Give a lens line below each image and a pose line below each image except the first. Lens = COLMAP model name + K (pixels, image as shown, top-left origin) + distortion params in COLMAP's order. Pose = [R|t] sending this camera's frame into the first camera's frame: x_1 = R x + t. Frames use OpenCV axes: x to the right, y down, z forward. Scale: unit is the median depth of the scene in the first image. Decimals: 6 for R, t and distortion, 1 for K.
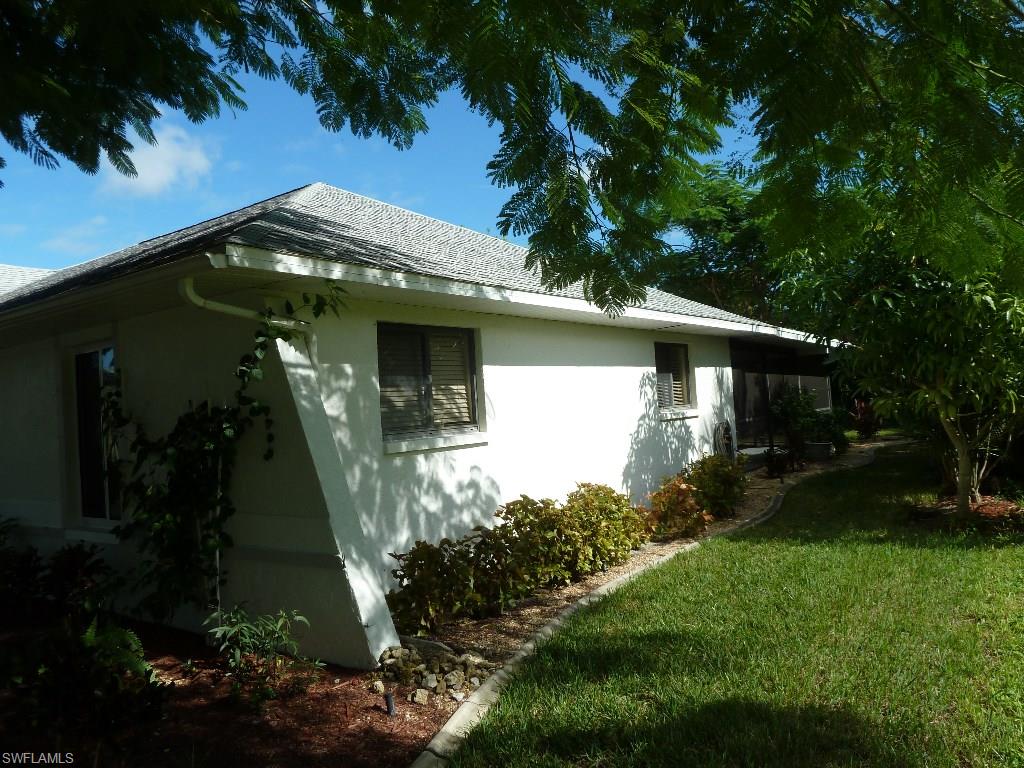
lens RADIAL K [[764.7, 0, 512.0], [0, 764.7, 384.0], [0, 0, 1]] dist [-0.027767, 0.001236]
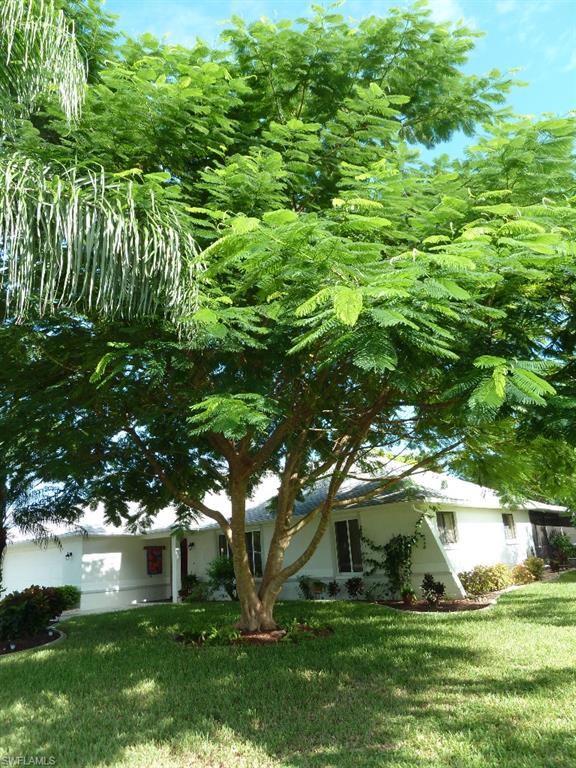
lens RADIAL K [[573.6, 0, 288.0], [0, 573.6, 384.0], [0, 0, 1]] dist [-0.027767, 0.001236]
pose [[0.996746, -0.031369, -0.074250, -0.547448], [0.010622, 0.964249, -0.264784, 0.038203], [0.079901, 0.263134, 0.961445, -1.505814]]
